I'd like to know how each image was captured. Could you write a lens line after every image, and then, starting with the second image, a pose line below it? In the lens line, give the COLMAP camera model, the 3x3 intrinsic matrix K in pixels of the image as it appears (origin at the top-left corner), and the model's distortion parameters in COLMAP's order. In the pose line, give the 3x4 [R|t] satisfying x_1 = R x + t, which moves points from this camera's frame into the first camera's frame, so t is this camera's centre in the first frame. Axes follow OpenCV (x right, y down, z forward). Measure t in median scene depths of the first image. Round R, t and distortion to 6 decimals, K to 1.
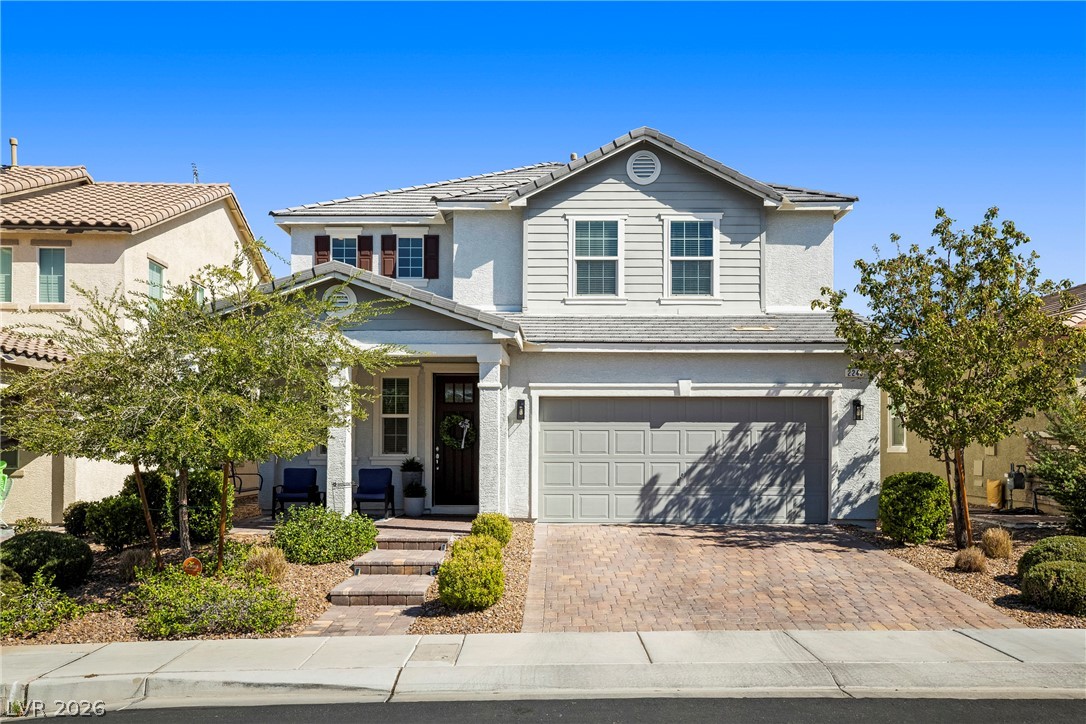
lens RADIAL K [[950.6, 0, 543.0], [0, 950.6, 362.0], [0, 0, 1]] dist [0.004401, 0.010915]
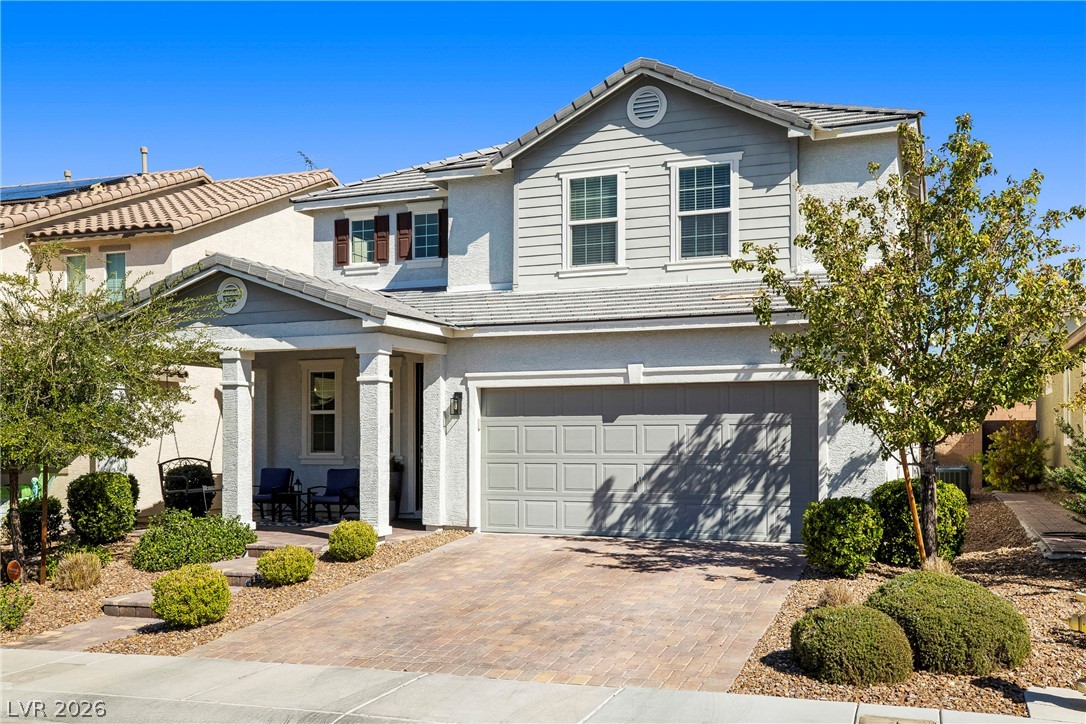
lens RADIAL K [[1074.4, 0, 543.0], [0, 1074.4, 362.0], [0, 0, 1]] dist [0.016484, 0.004884]
pose [[0.927420, -0.032757, -0.372585, 0.369352], [0.041449, 0.999023, 0.015342, -0.000354], [0.371718, -0.029672, 0.927871, 0.091089]]
